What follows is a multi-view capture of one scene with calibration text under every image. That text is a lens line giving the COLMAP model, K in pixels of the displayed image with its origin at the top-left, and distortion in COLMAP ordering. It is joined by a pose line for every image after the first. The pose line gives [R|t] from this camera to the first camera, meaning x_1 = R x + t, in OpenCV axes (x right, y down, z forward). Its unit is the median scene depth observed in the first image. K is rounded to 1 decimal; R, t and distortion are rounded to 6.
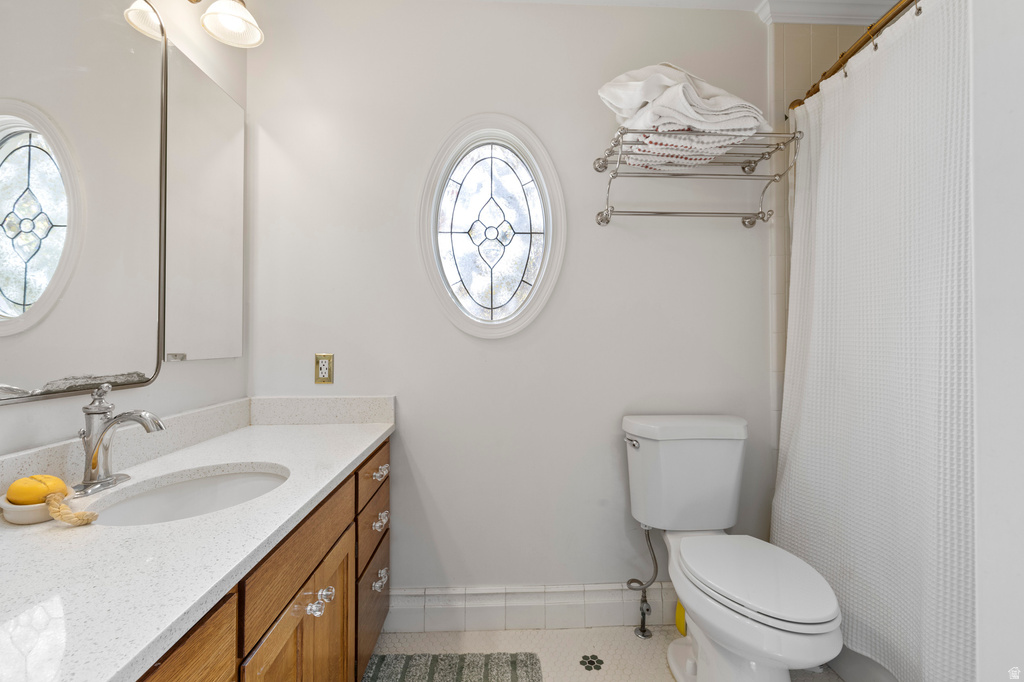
lens RADIAL K [[462.4, 0, 513.1], [0, 462.4, 340.4], [0, 0, 1]] dist [0.009847, -0.001800]
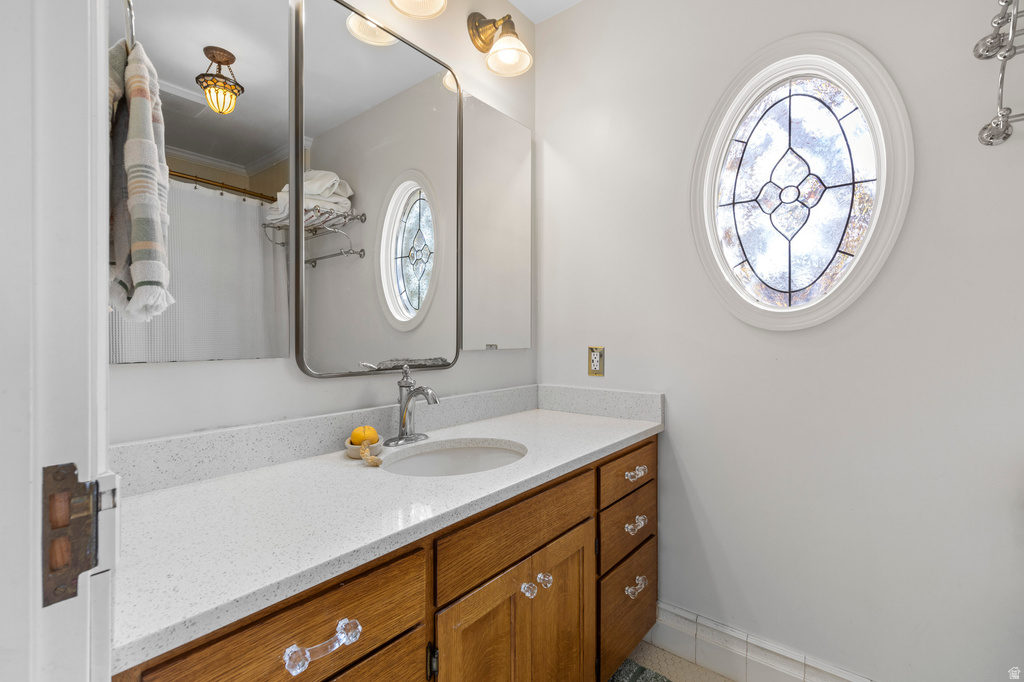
lens RADIAL K [[462.4, 0, 513.1], [0, 462.4, 340.4], [0, 0, 1]] dist [0.009847, -0.001800]
pose [[0.747466, 0.006026, -0.664273, 0.170892], [0.000497, 0.999954, 0.009630, 0.006707], [0.664300, -0.007529, 0.747428, 0.147919]]
